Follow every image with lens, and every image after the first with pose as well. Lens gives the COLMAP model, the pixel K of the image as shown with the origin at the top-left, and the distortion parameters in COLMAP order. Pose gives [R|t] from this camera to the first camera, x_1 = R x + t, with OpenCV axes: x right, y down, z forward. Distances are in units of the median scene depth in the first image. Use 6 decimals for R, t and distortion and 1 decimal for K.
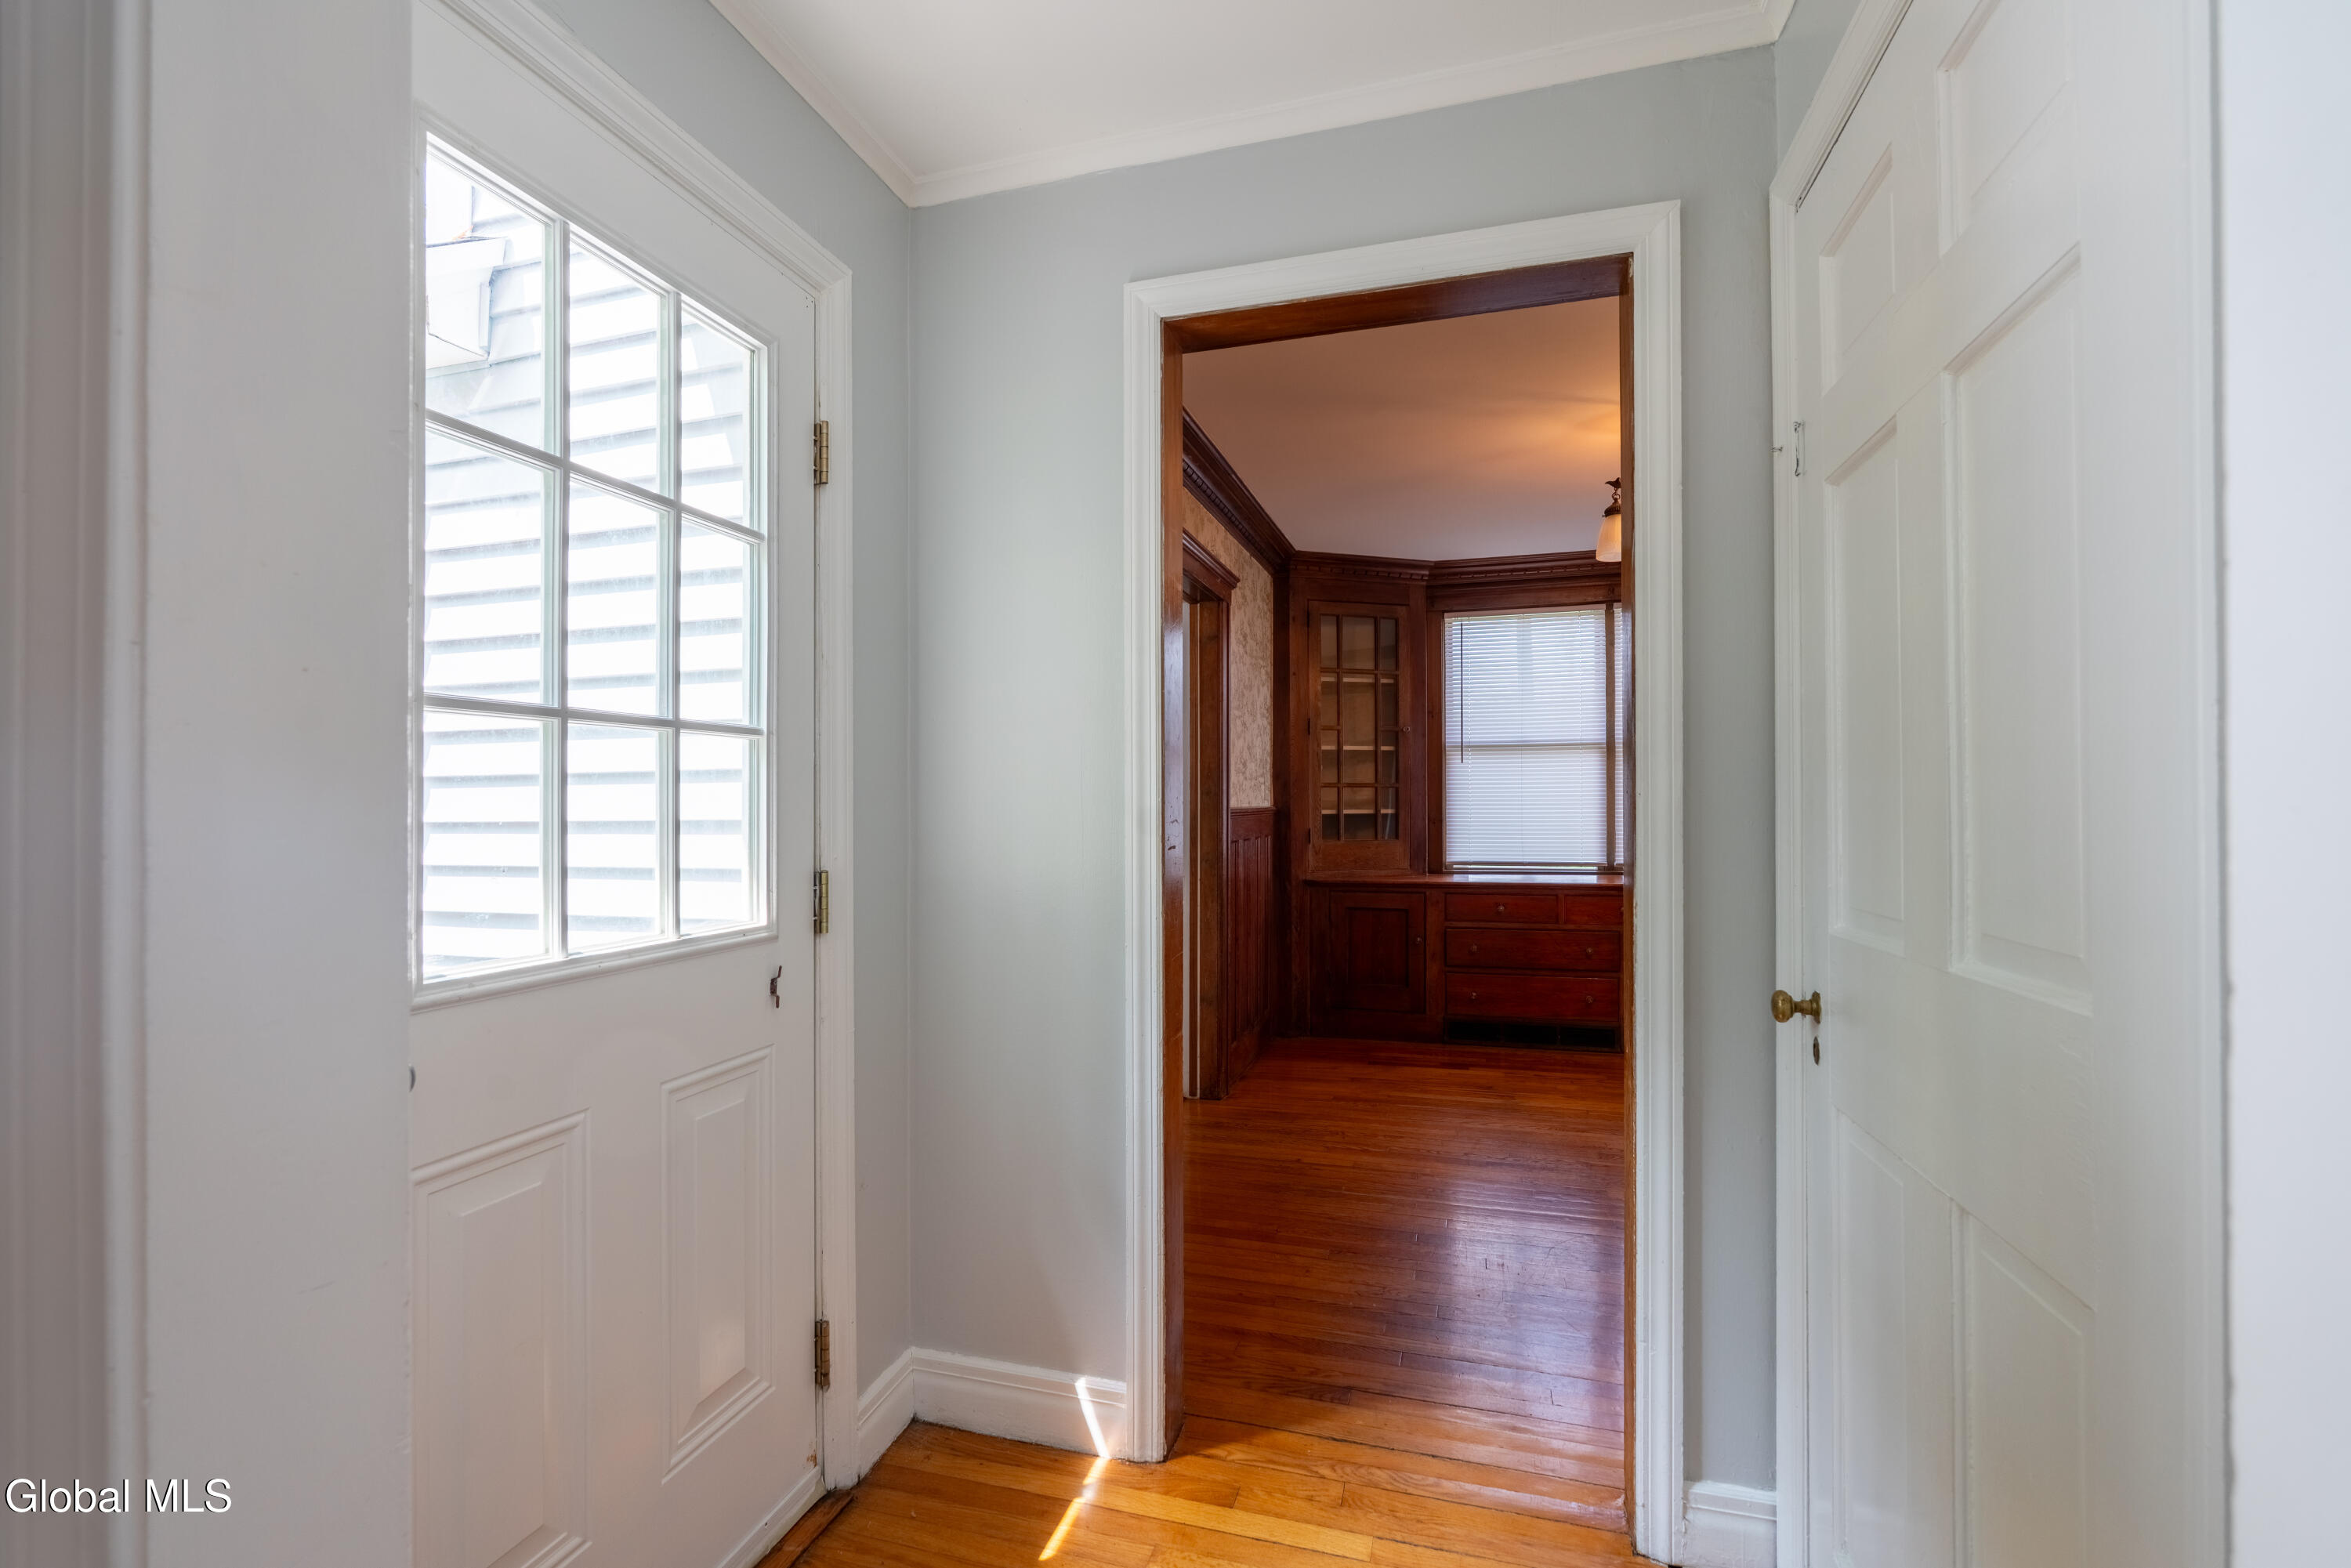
lens RADIAL K [[1027.9, 0, 1173.2], [0, 1027.9, 788.0], [0, 0, 1]] dist [-0.009358, -0.000134]
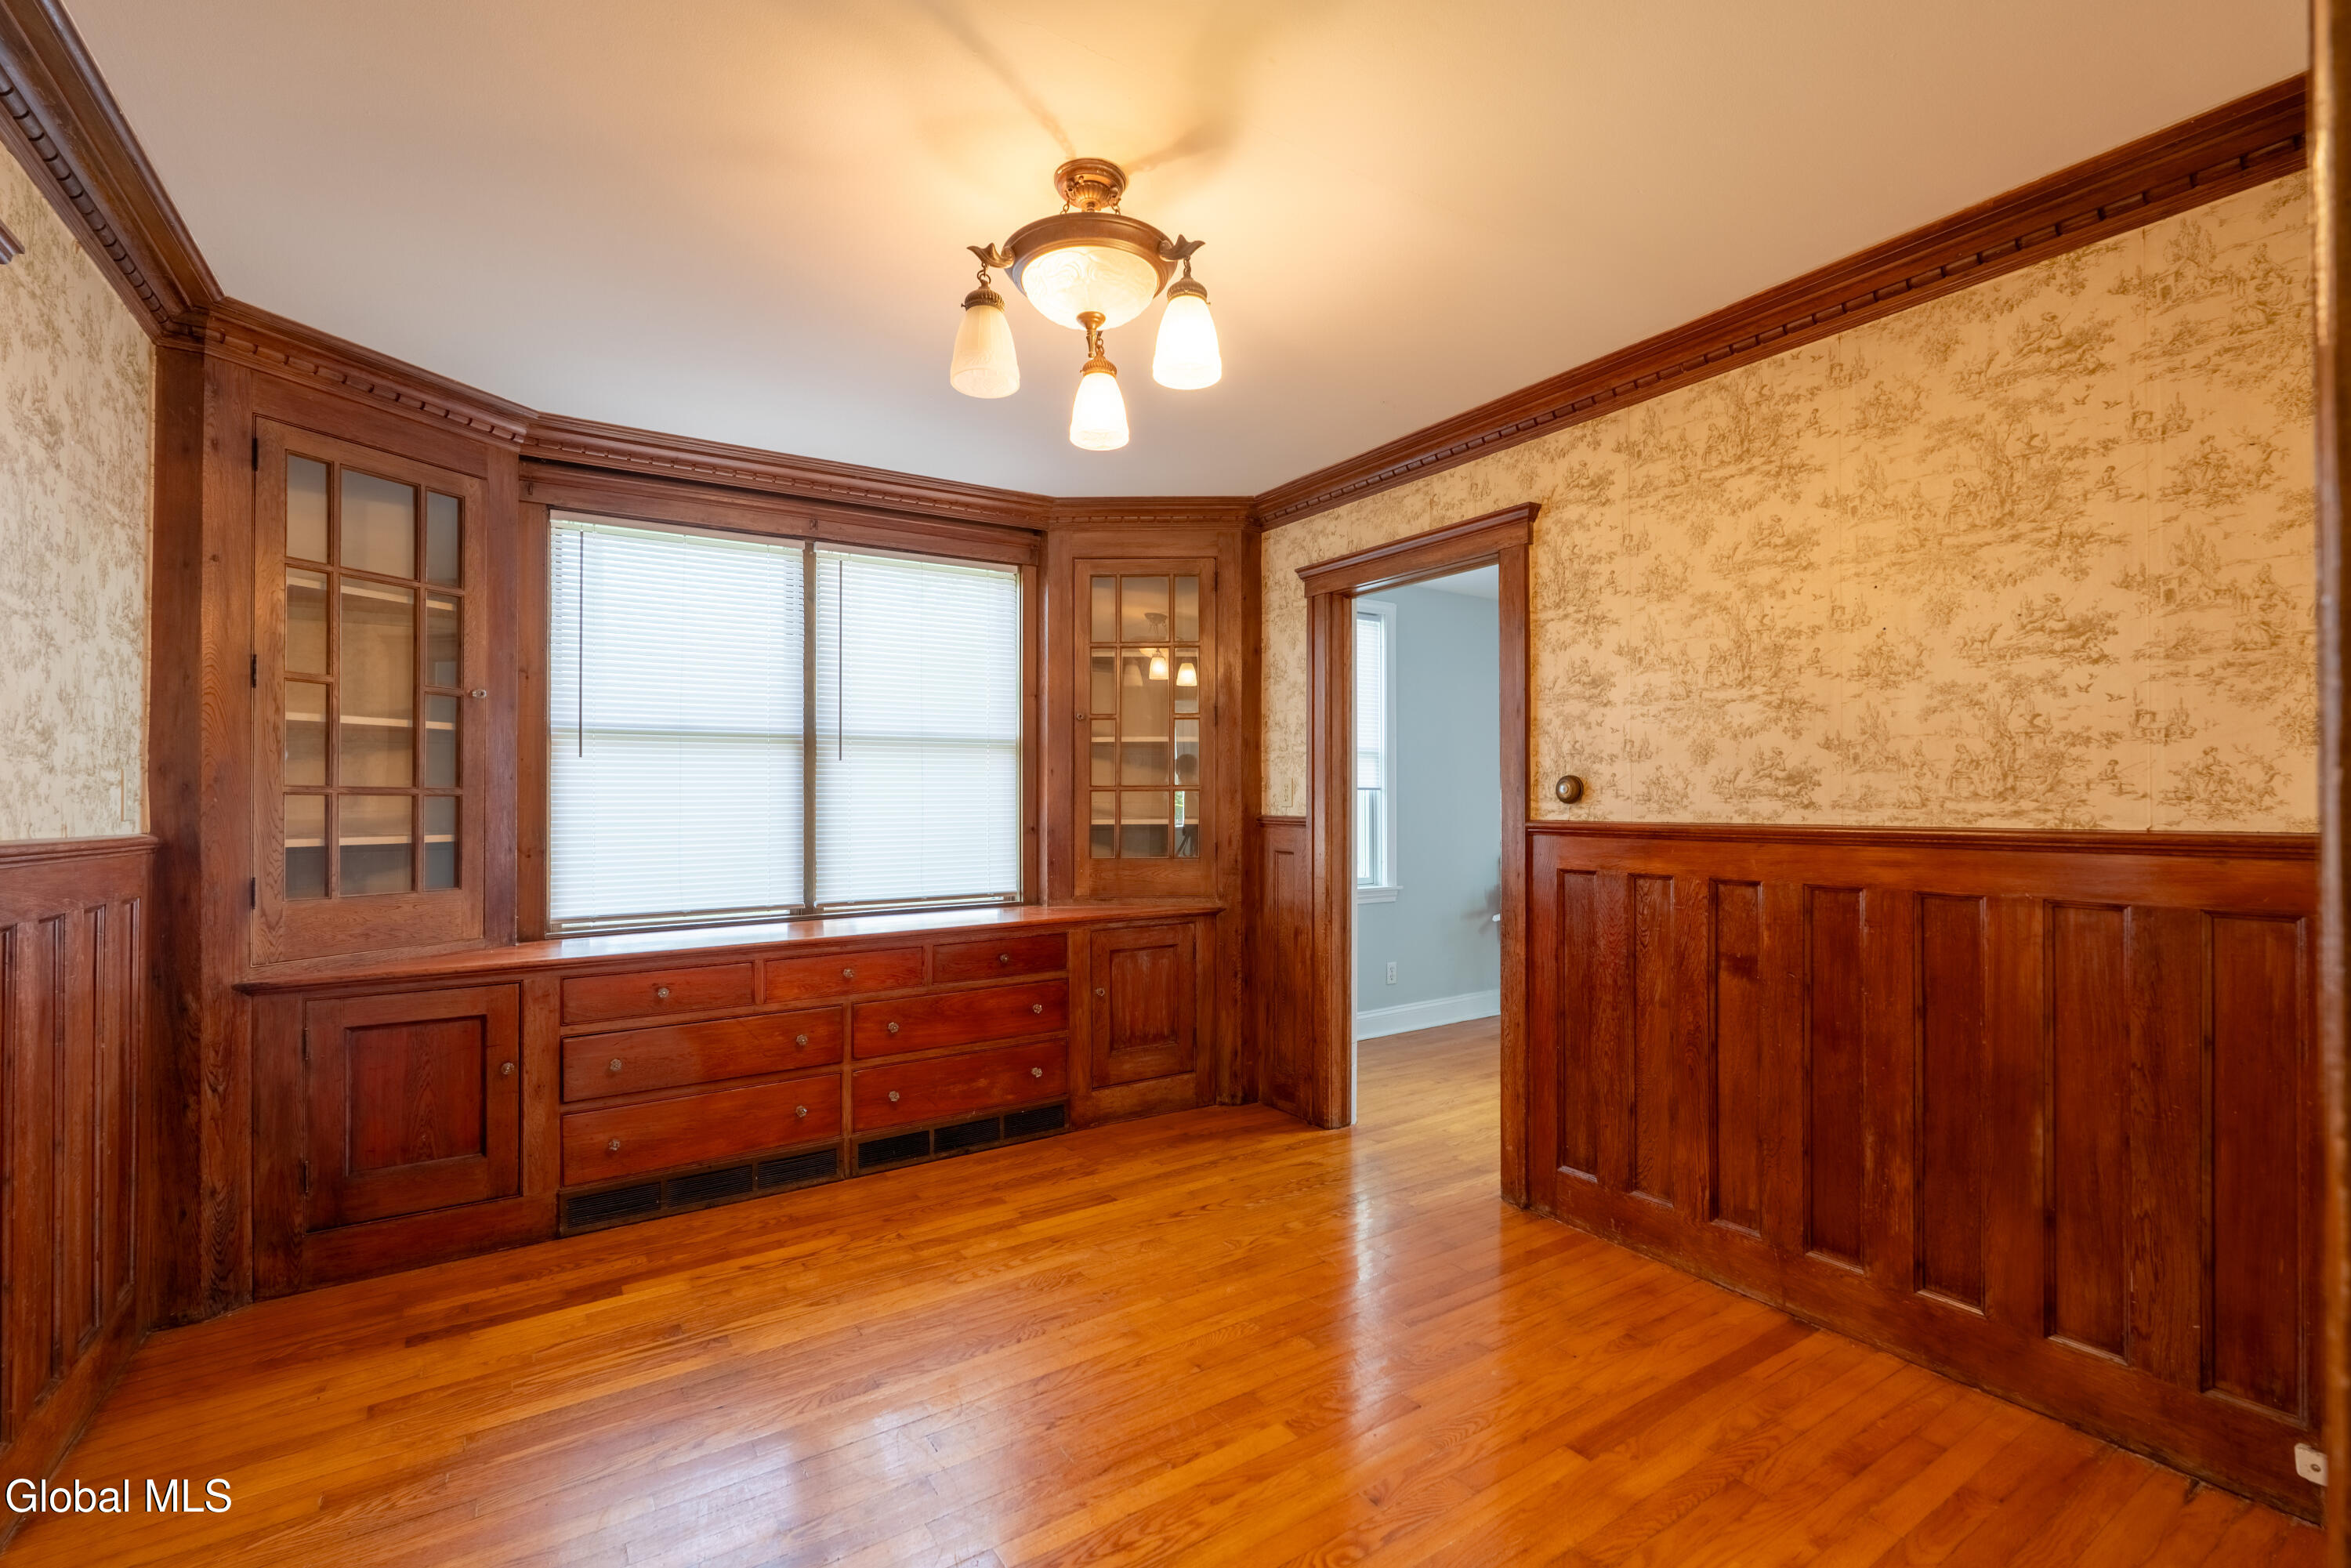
lens RADIAL K [[1027.9, 0, 1179.8], [0, 1027.9, 792.3], [0, 0, 1]] dist [-0.009358, -0.000134]
pose [[0.645004, 0.009324, 0.764122, 0.047099], [-0.002124, 0.999944, -0.010408, 0.002744], [-0.764176, 0.005090, 0.644988, 0.357707]]
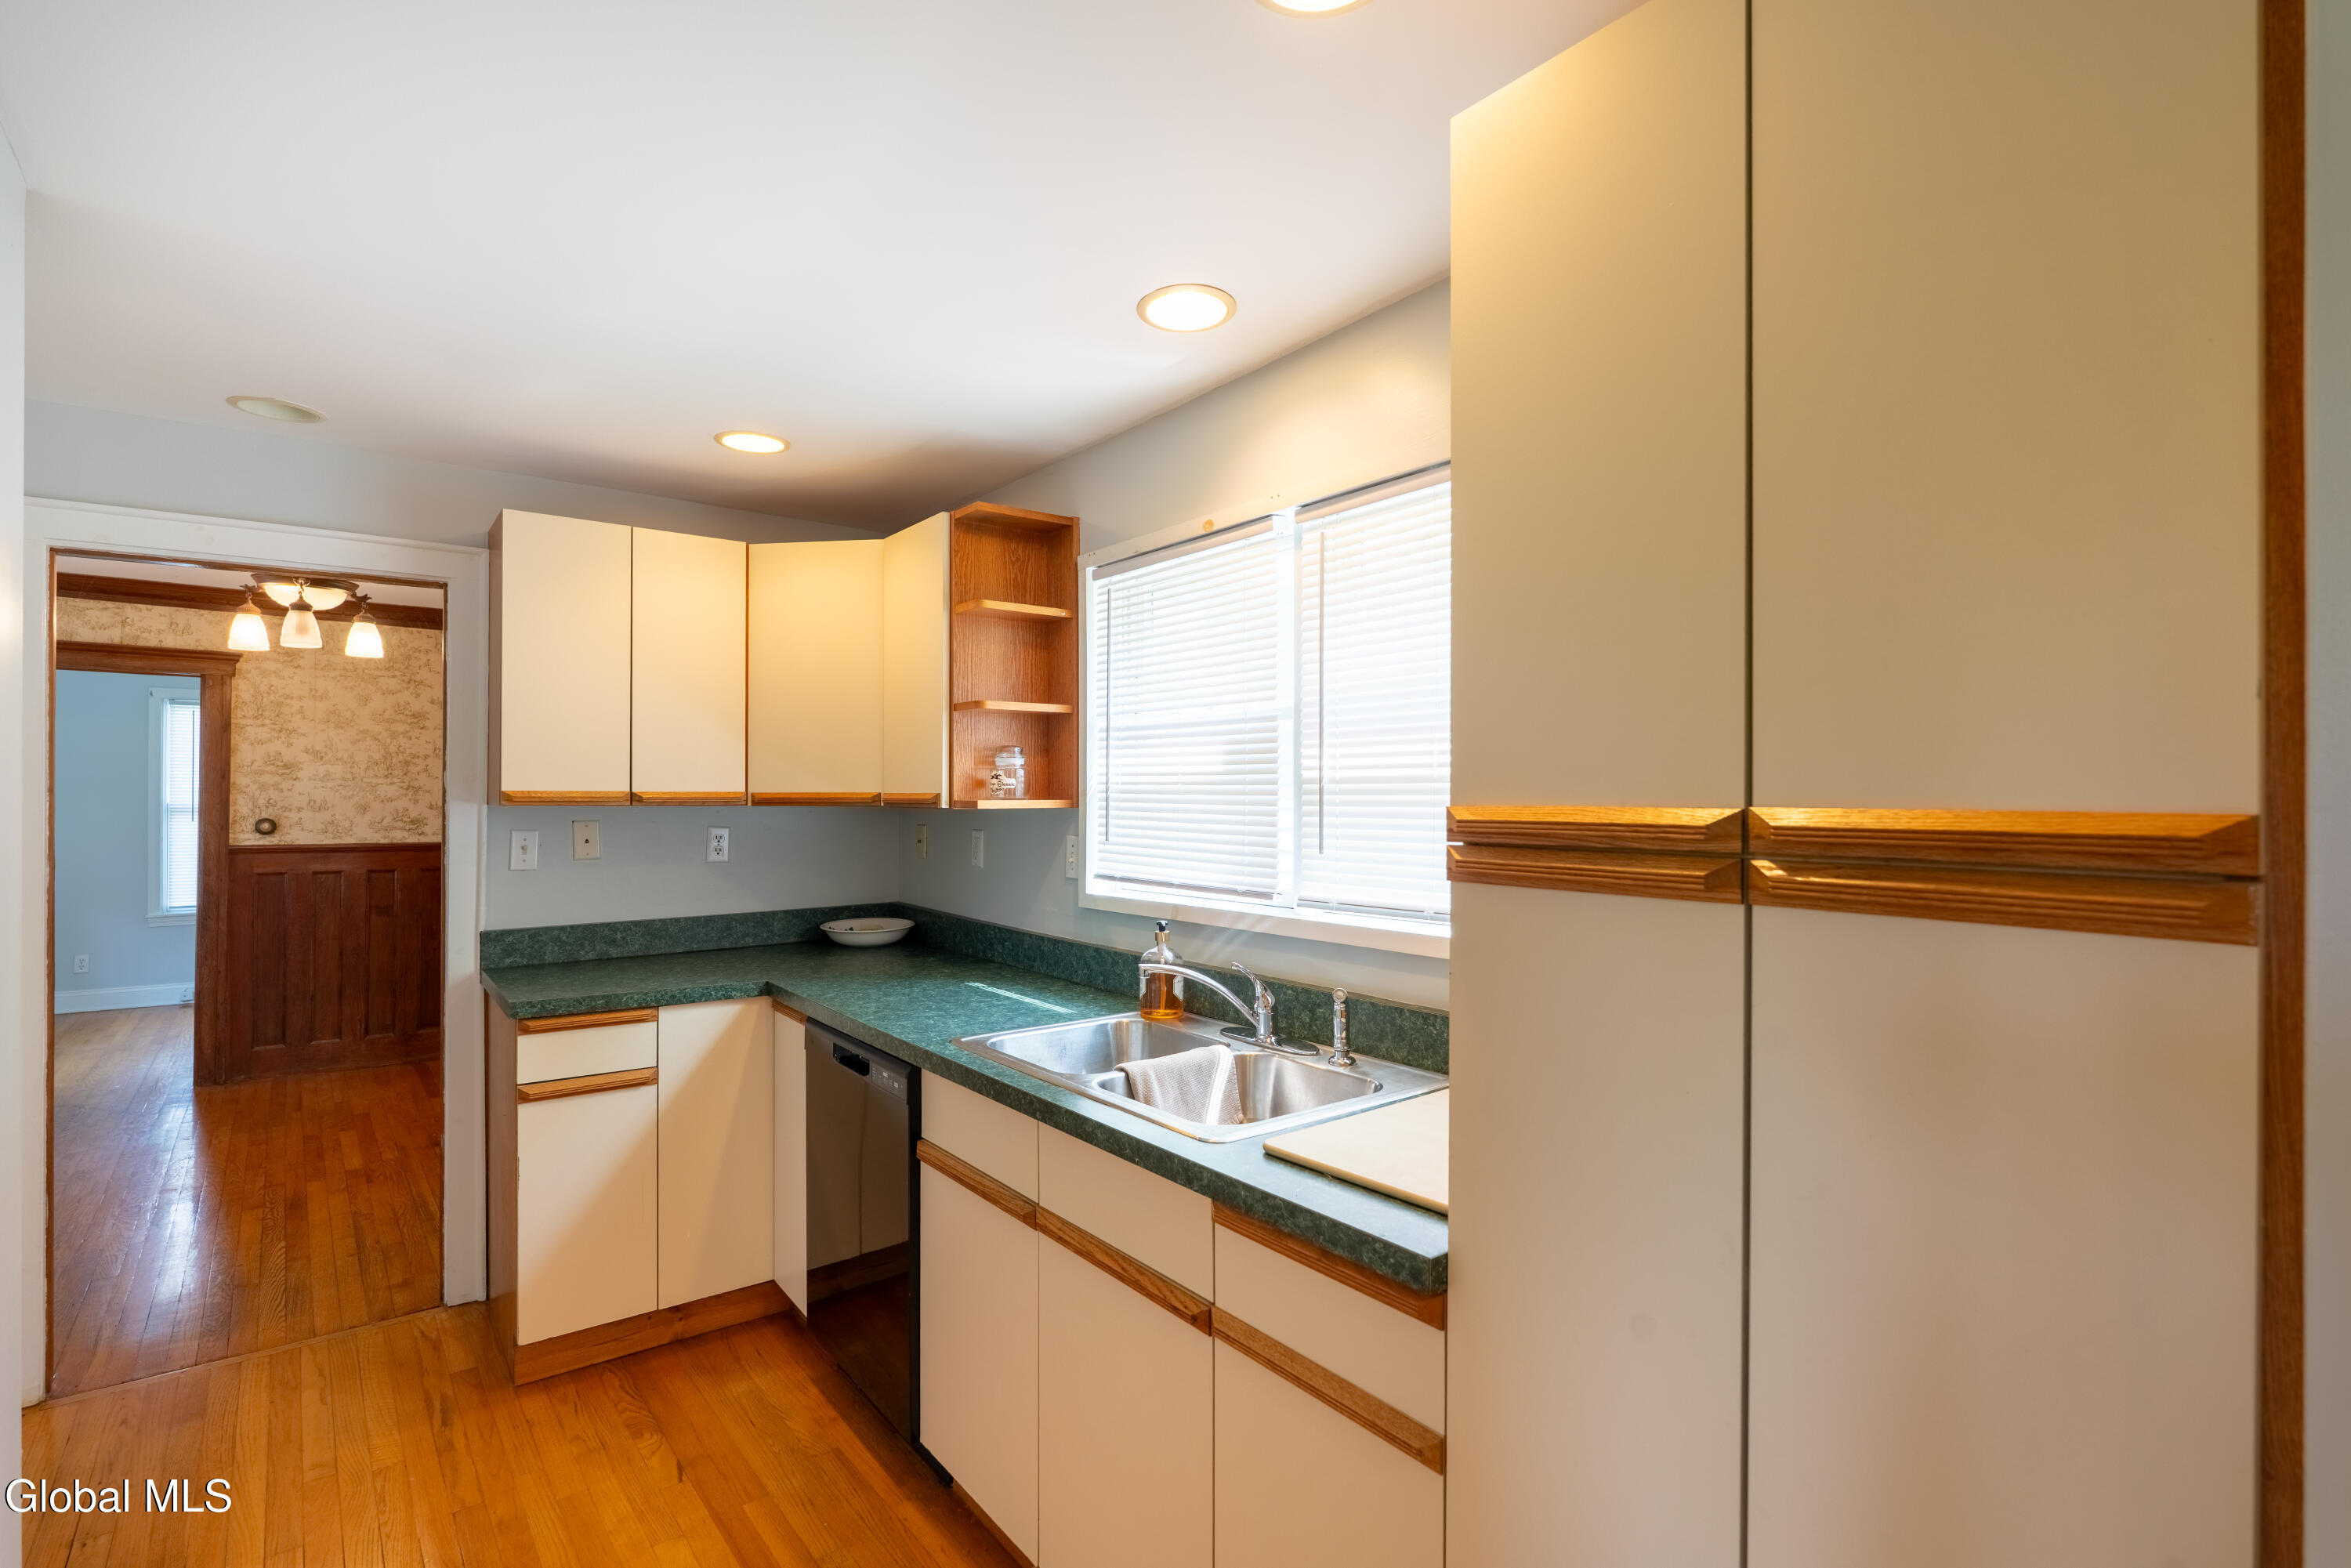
lens RADIAL K [[1107.1, 0, 1167.7], [0, 1107.1, 791.7], [0, 0, 1]] dist [-0.004167, 0.001299]
pose [[-0.817557, 0.002846, 0.575841, -1.270907], [-0.005522, 0.999903, -0.012781, -0.055132], [-0.575821, -0.013629, -0.817462, 1.373082]]
